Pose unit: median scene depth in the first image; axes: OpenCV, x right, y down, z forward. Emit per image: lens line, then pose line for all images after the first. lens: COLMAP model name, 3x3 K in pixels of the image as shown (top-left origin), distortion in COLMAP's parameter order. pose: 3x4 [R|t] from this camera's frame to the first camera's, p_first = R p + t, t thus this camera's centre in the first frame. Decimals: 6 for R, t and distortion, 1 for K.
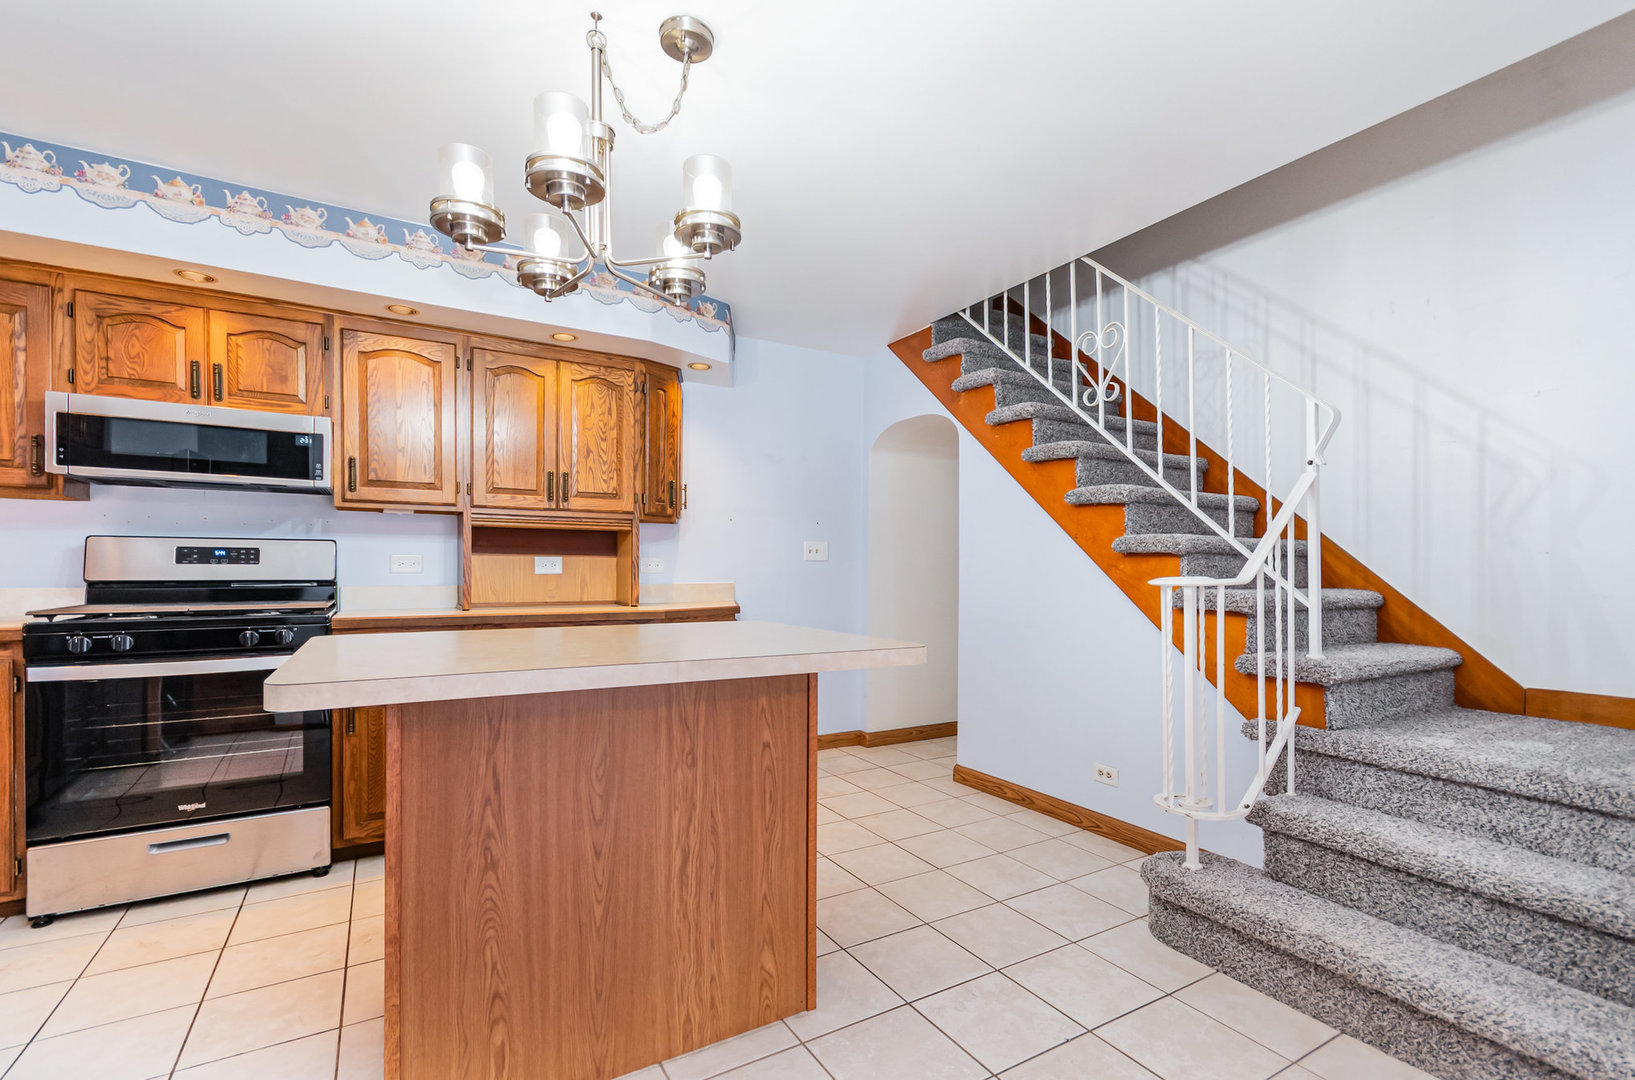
lens RADIAL K [[731.8, 0, 823.6], [0, 731.8, 574.2], [0, 0, 1]] dist [0.002035, 0.000369]
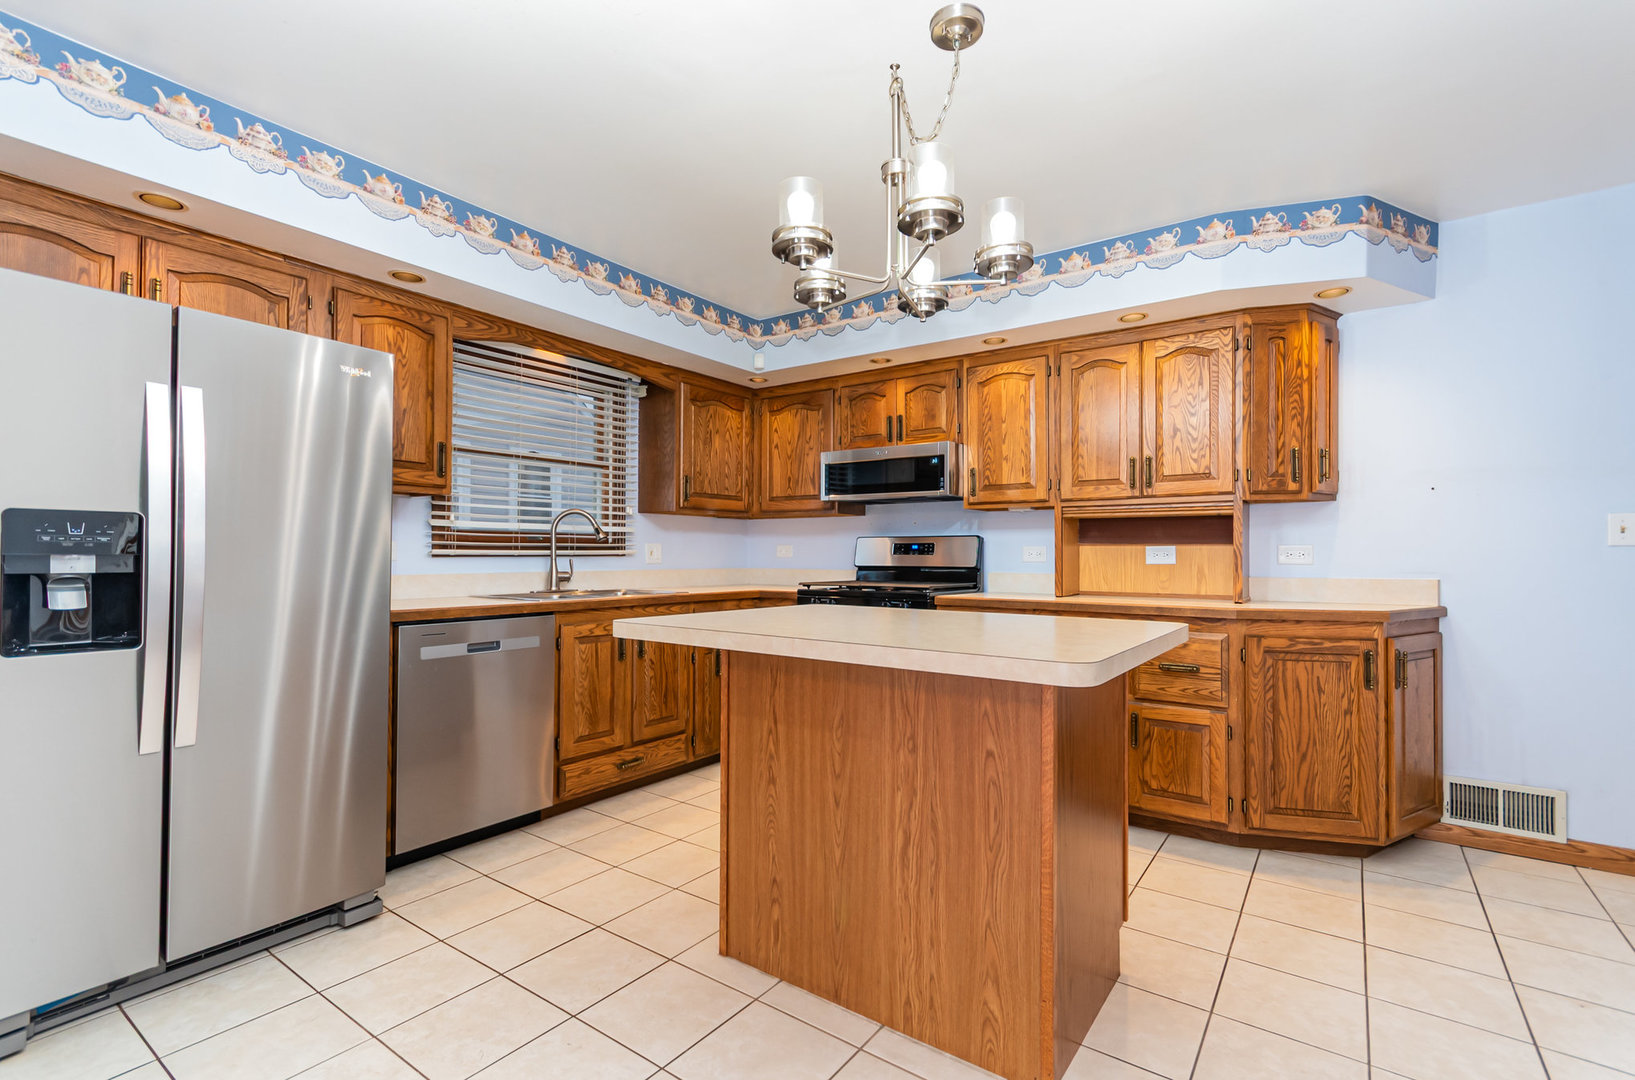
lens RADIAL K [[737.0, 0, 821.5], [0, 737.0, 545.4], [0, 0, 1]] dist [-0.000054, 0.000166]
pose [[0.398545, -0.015802, -0.917013, 0.446026], [-0.009395, 0.999729, -0.021310, -0.000332], [0.917101, 0.017109, 0.398288, 0.297717]]
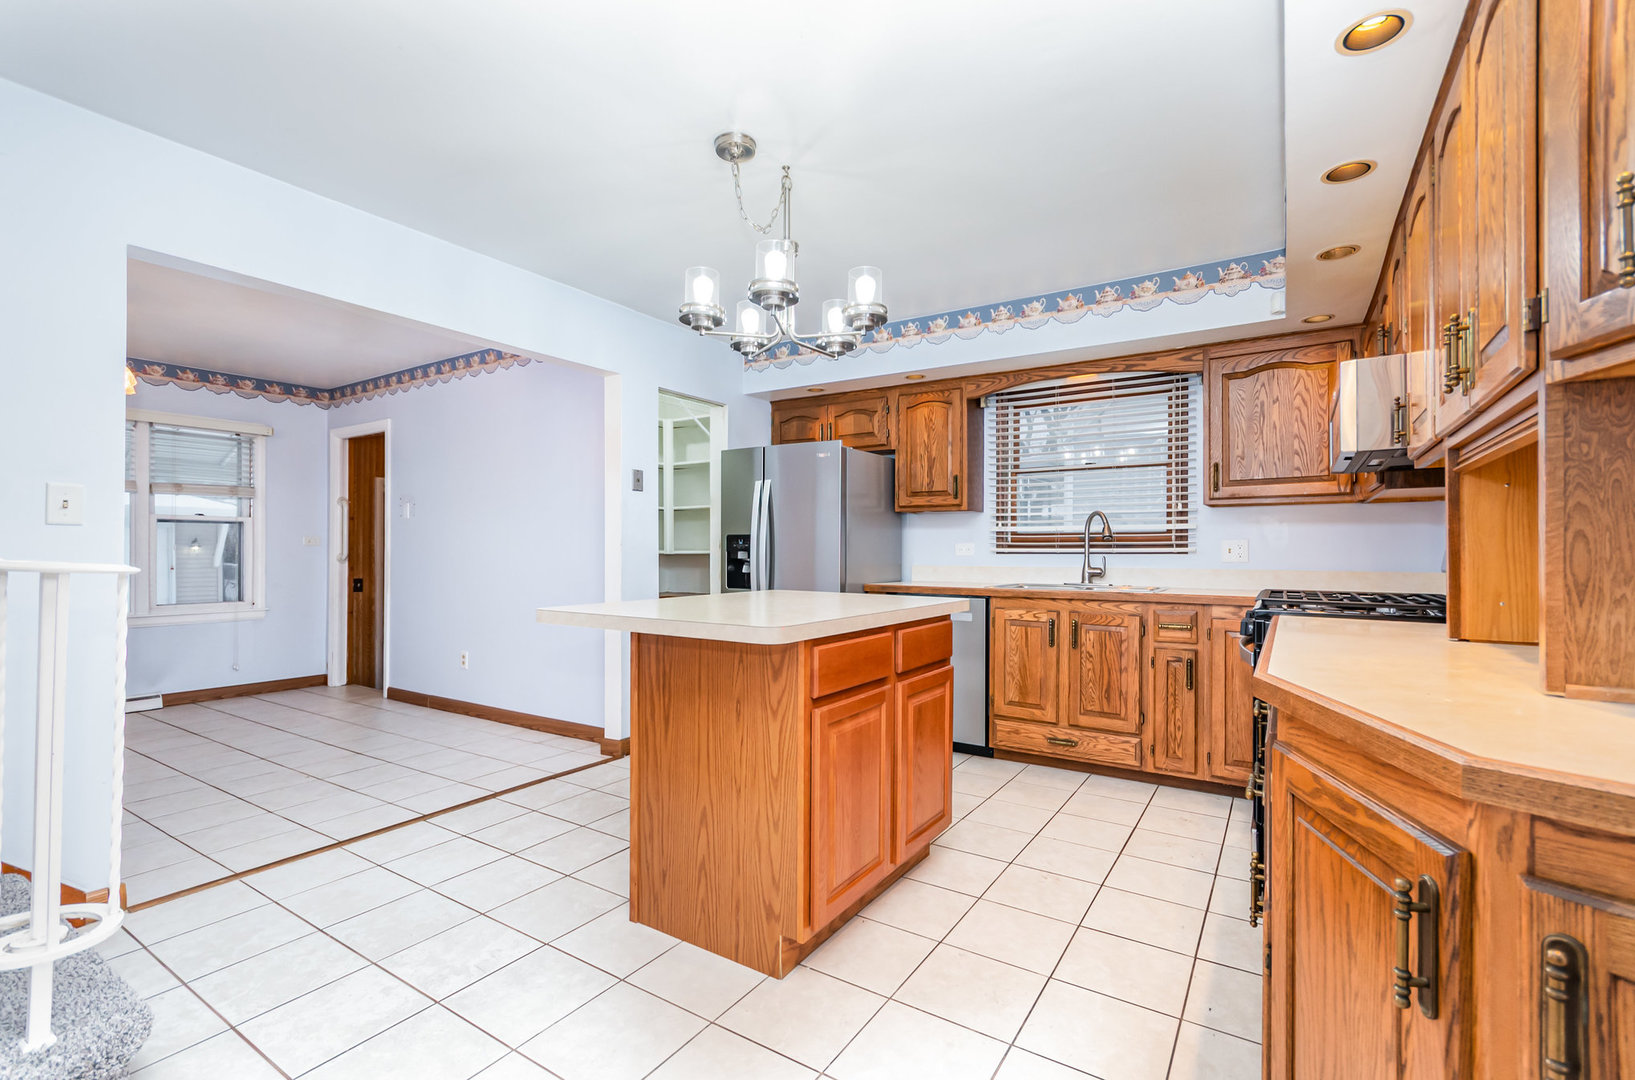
lens RADIAL K [[737.0, 0, 821.5], [0, 737.0, 545.4], [0, 0, 1]] dist [-0.000054, 0.000166]
pose [[-0.897701, -0.008899, -0.440515, 0.175446], [-0.009952, 0.999950, 0.000081, -0.016722], [0.440493, 0.004457, -0.897745, 1.550134]]
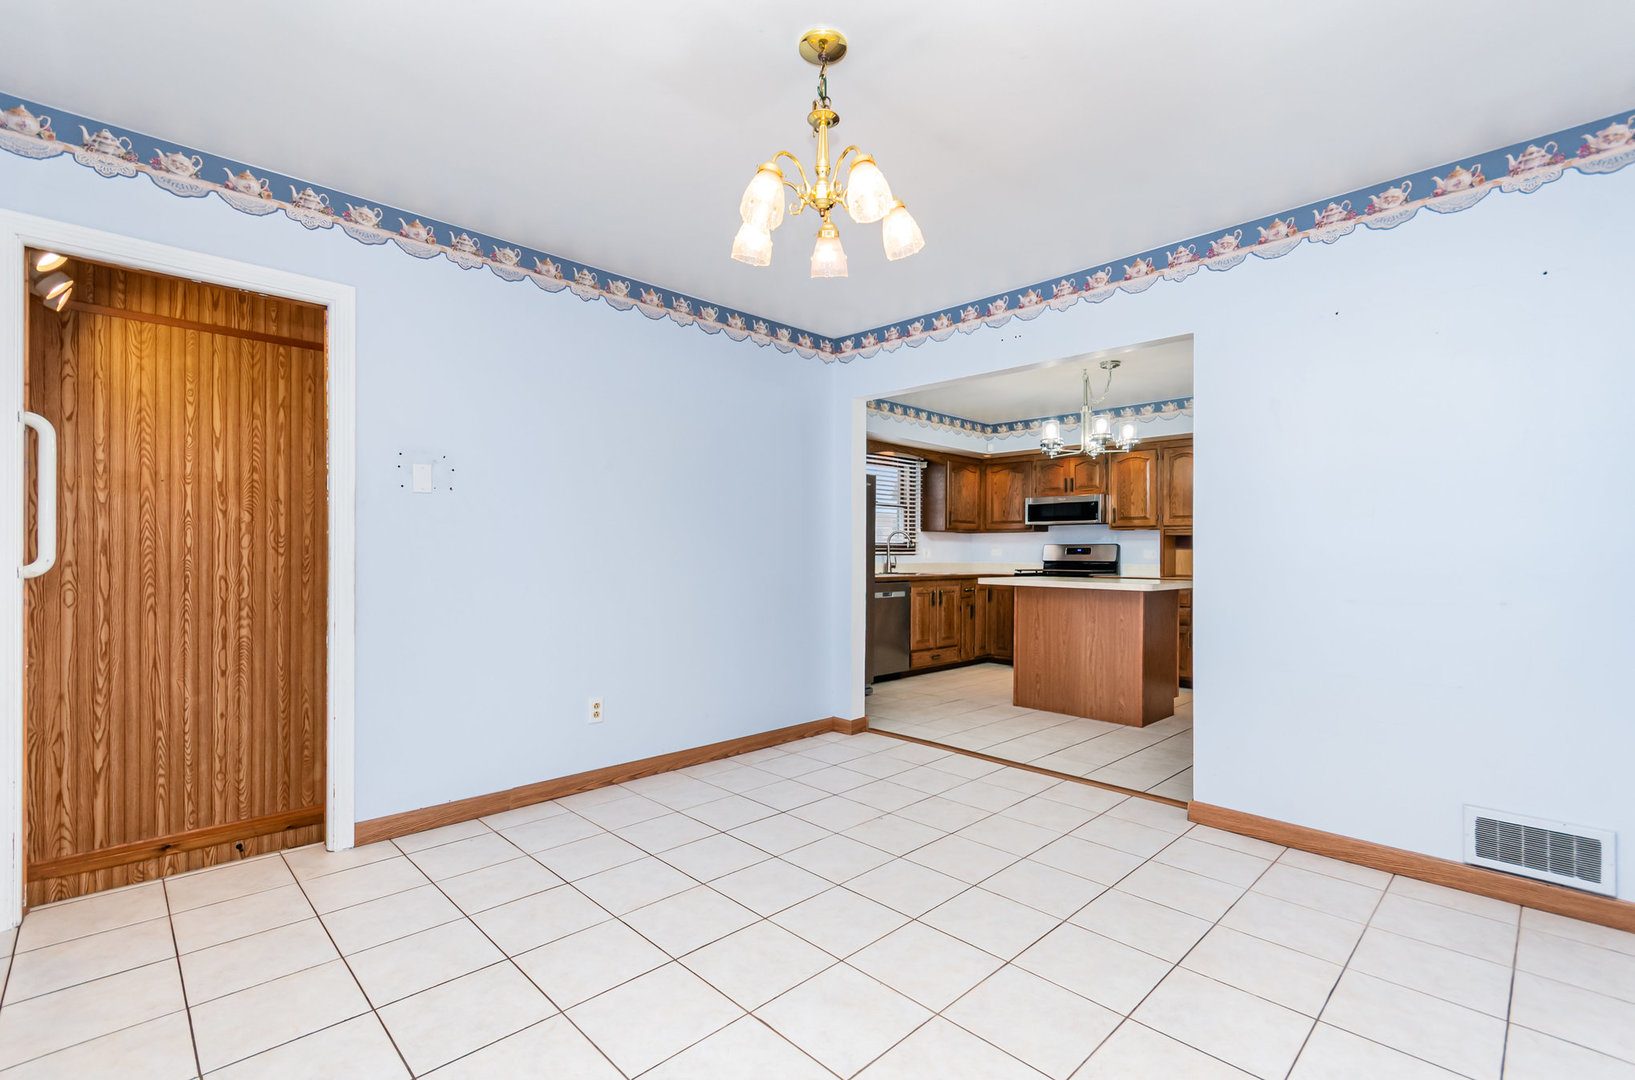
lens RADIAL K [[727.9, 0, 824.5], [0, 727.9, 555.6], [0, 0, 1]] dist [0.001252, 0.000129]
pose [[0.236595, -0.001925, -0.971607, 1.522408], [-0.012136, 0.999914, -0.004936, 0.013336], [0.971533, 0.012959, 0.236551, -0.474918]]
